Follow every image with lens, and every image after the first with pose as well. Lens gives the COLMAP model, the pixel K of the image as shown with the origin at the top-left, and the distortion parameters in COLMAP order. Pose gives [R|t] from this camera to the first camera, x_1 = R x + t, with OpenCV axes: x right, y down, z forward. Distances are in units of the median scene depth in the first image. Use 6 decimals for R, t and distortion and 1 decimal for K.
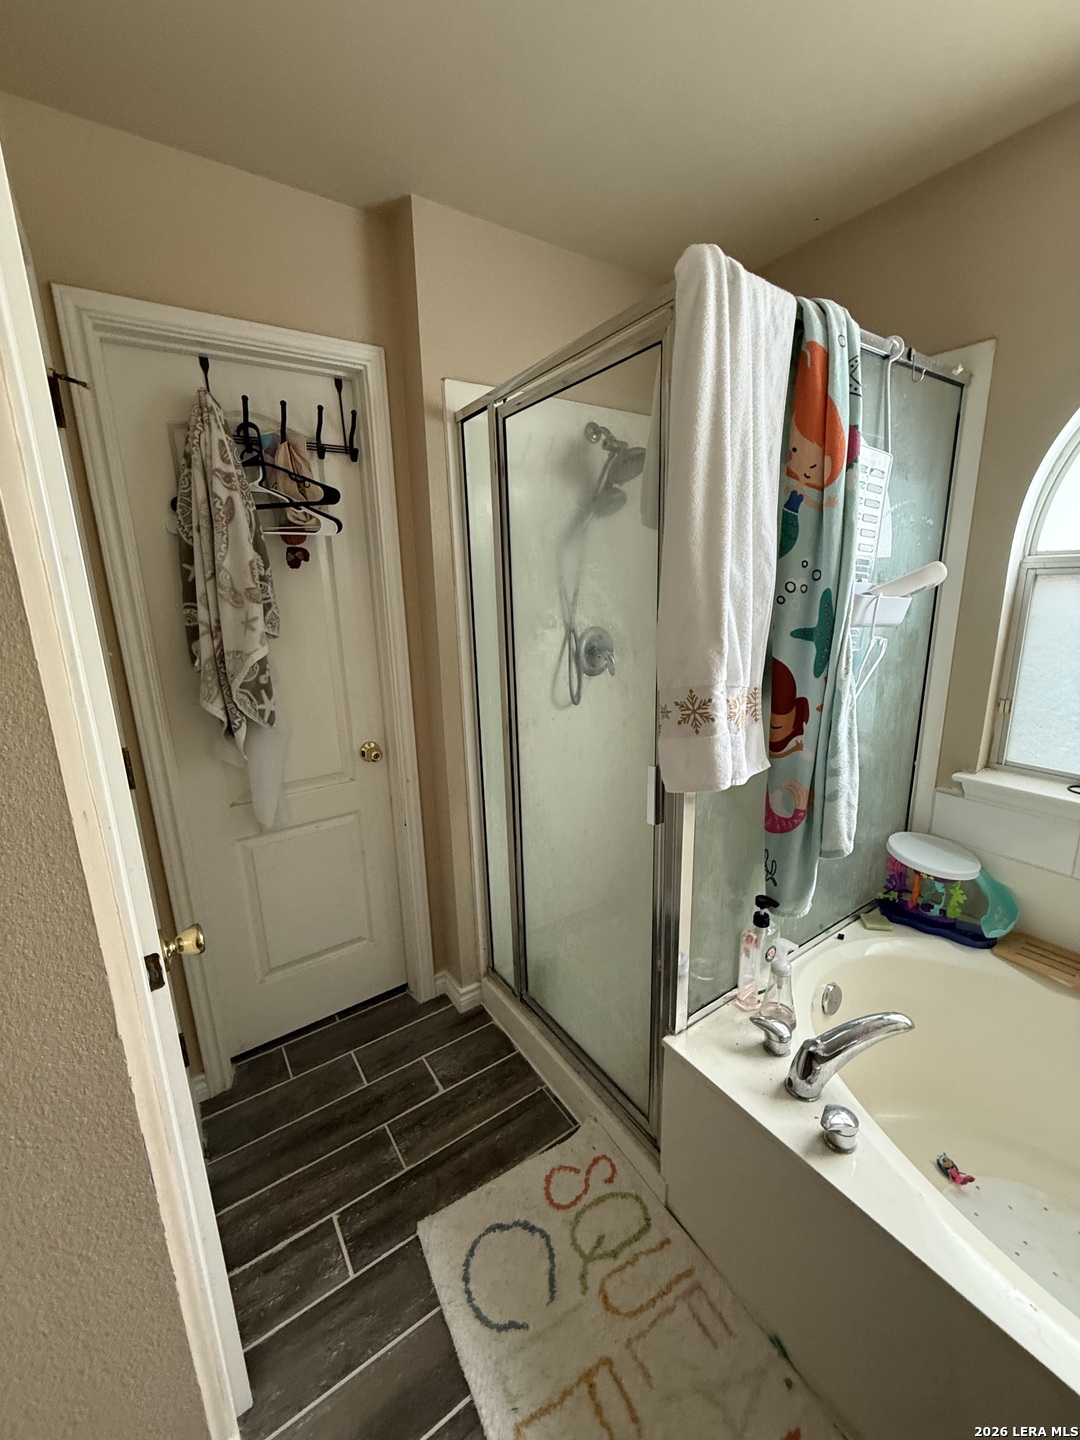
lens RADIAL K [[577.0, 0, 542.3], [0, 577.0, 716.6], [0, 0, 1]] dist [-0.000827, -0.000153]
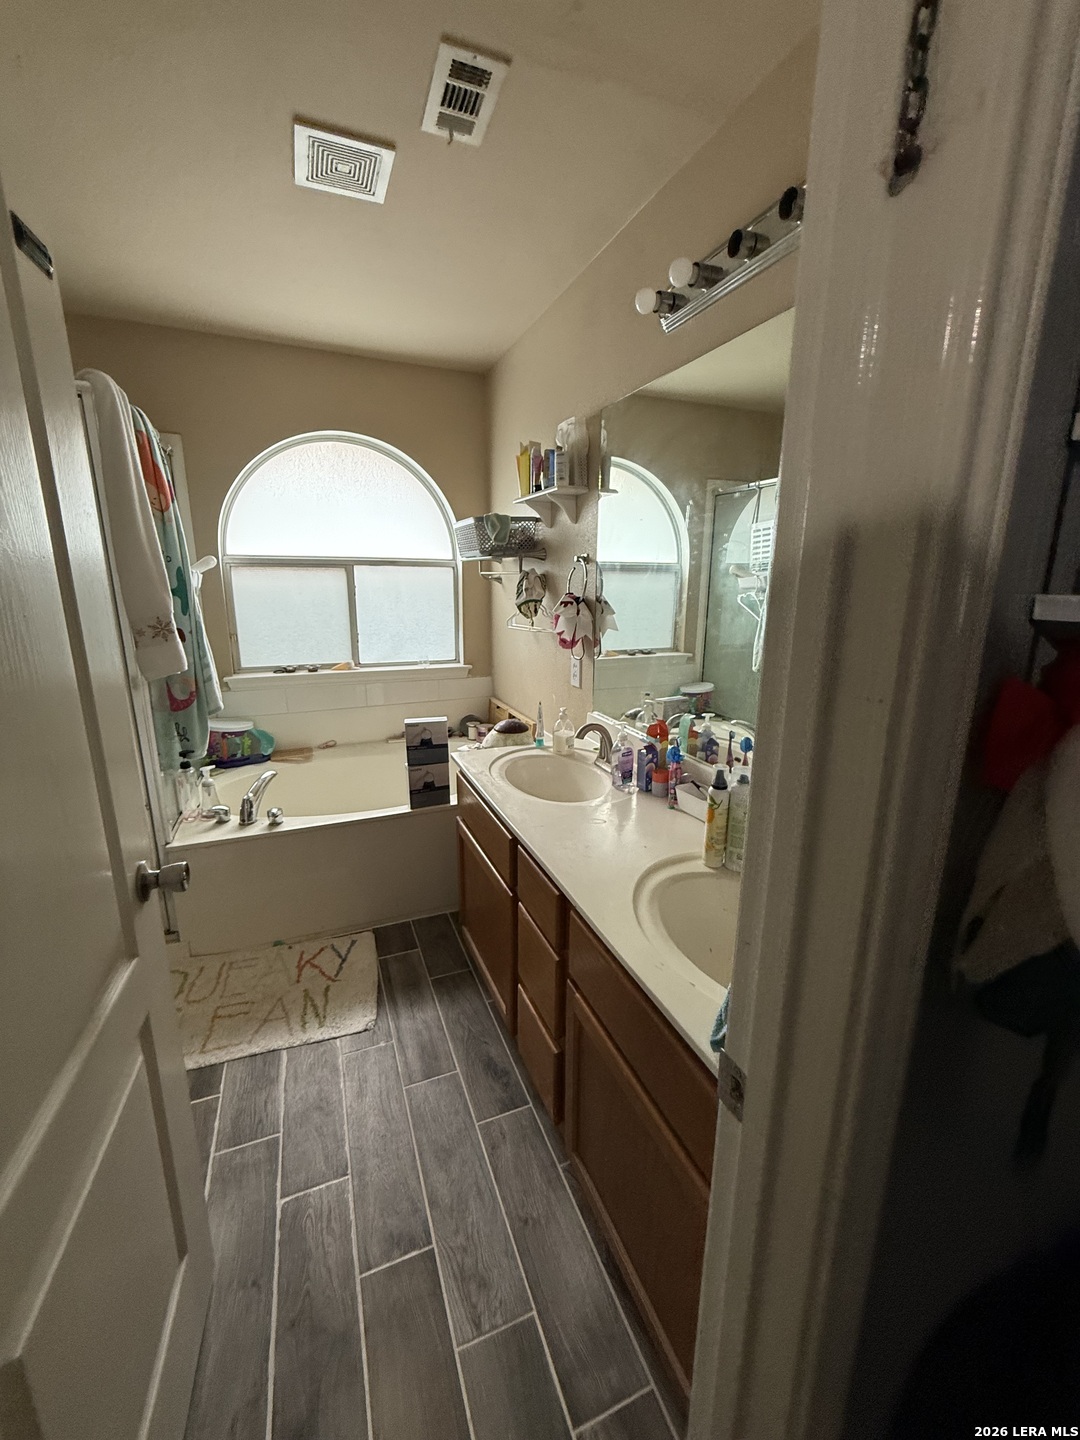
lens RADIAL K [[577.0, 0, 540.7], [0, 577.0, 717.0], [0, 0, 1]] dist [-0.000827, -0.000153]
pose [[0.213843, -0.205703, 0.954965, -1.053869], [0.211937, 0.964063, 0.160204, 0.181024], [-0.953600, 0.168134, 0.249754, -0.465777]]
